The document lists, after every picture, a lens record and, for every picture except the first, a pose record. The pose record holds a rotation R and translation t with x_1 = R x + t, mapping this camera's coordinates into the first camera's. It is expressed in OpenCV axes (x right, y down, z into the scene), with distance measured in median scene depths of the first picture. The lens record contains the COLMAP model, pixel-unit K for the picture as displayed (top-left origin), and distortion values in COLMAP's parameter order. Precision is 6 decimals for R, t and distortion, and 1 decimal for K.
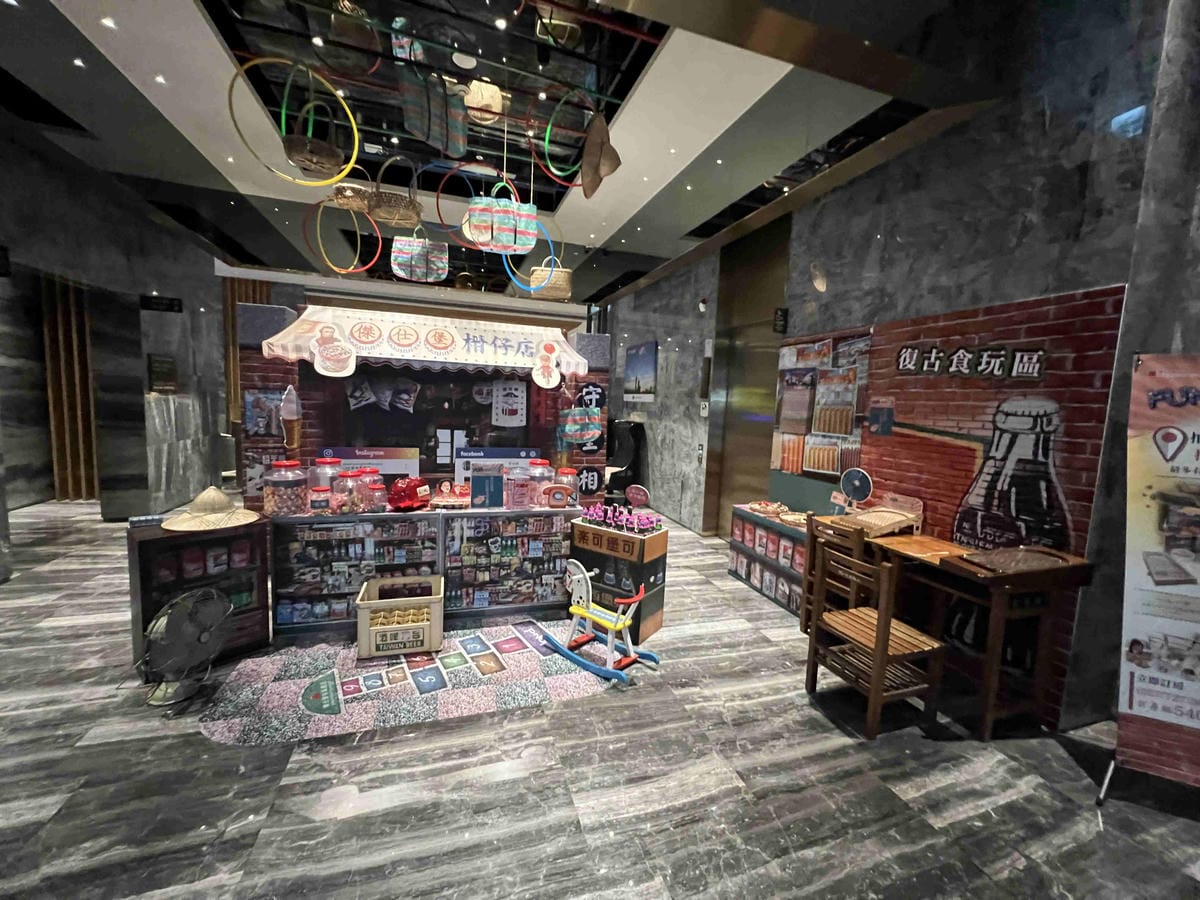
lens RADIAL K [[481.3, 0, 599.8], [0, 481.3, 448.7], [0, 0, 1]] dist [-0.003454, 0.000910]
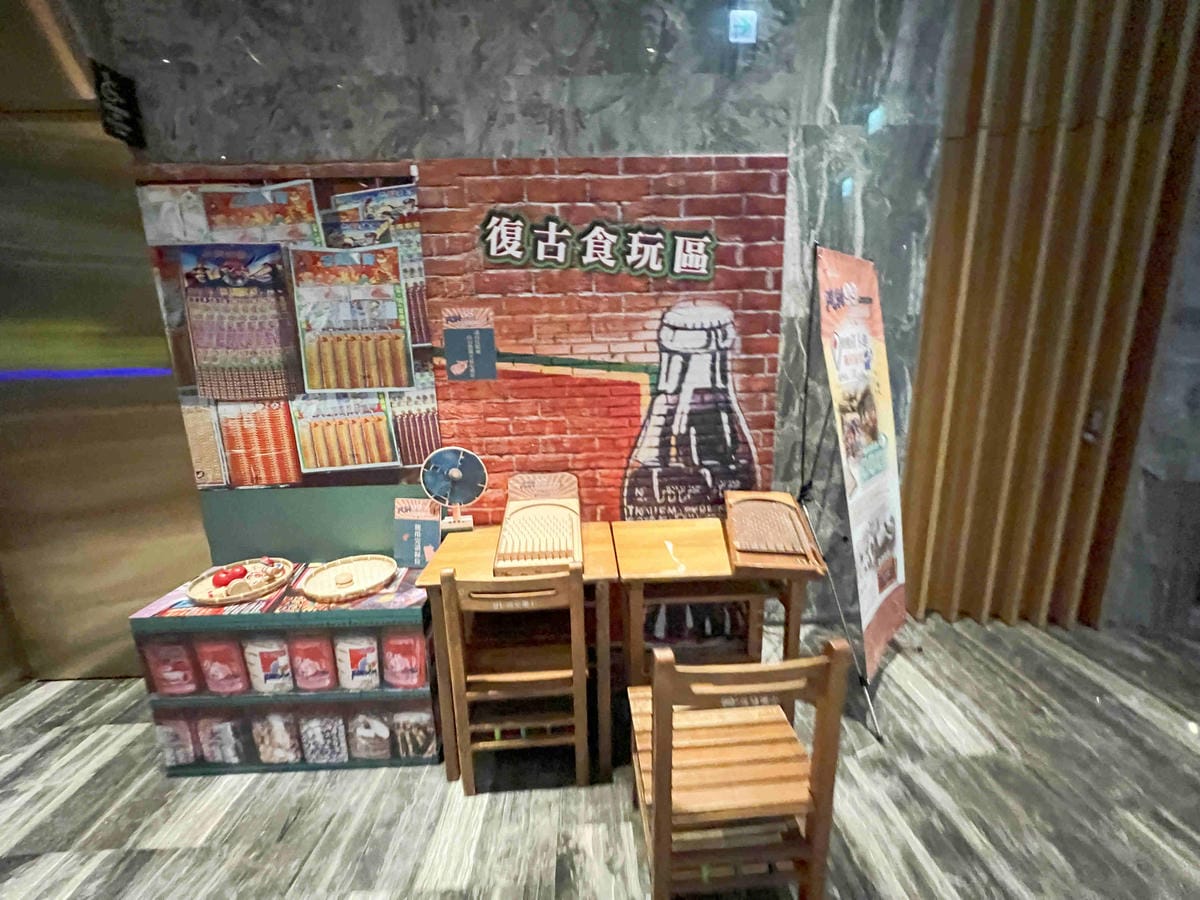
lens RADIAL K [[481.3, 0, 599.8], [0, 481.3, 448.7], [0, 0, 1]] dist [-0.003454, 0.000910]
pose [[0.277703, -0.250011, 0.927564, 0.078944], [0.128689, 0.966521, 0.221983, -0.050167], [-0.952008, 0.057722, 0.300580, 0.628248]]
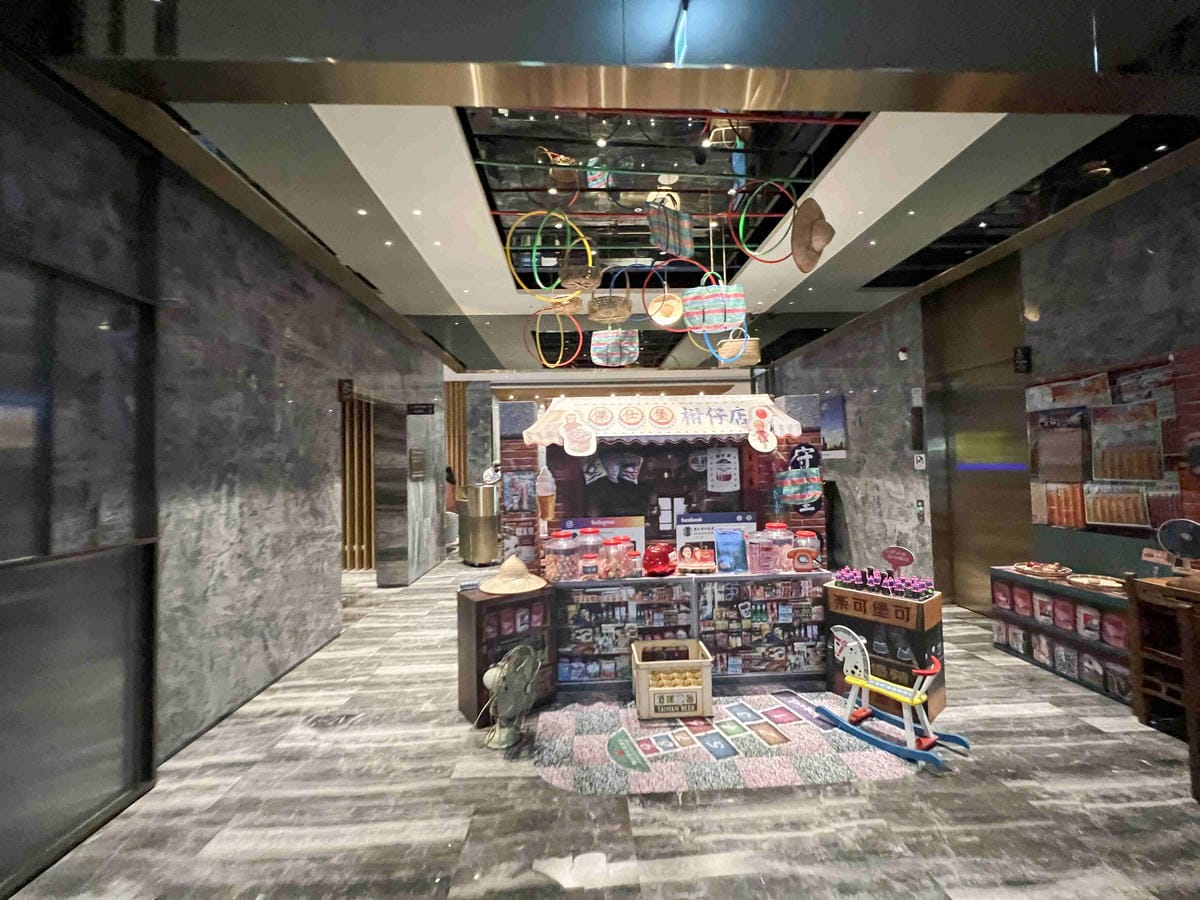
lens RADIAL K [[481.3, 0, 599.8], [0, 481.3, 448.7], [0, 0, 1]] dist [-0.003454, 0.000910]
pose [[0.961284, -0.077969, -0.264297, -0.191294], [0.041818, 0.989303, -0.139753, -0.005218], [0.272366, 0.123290, 0.954262, -0.078350]]
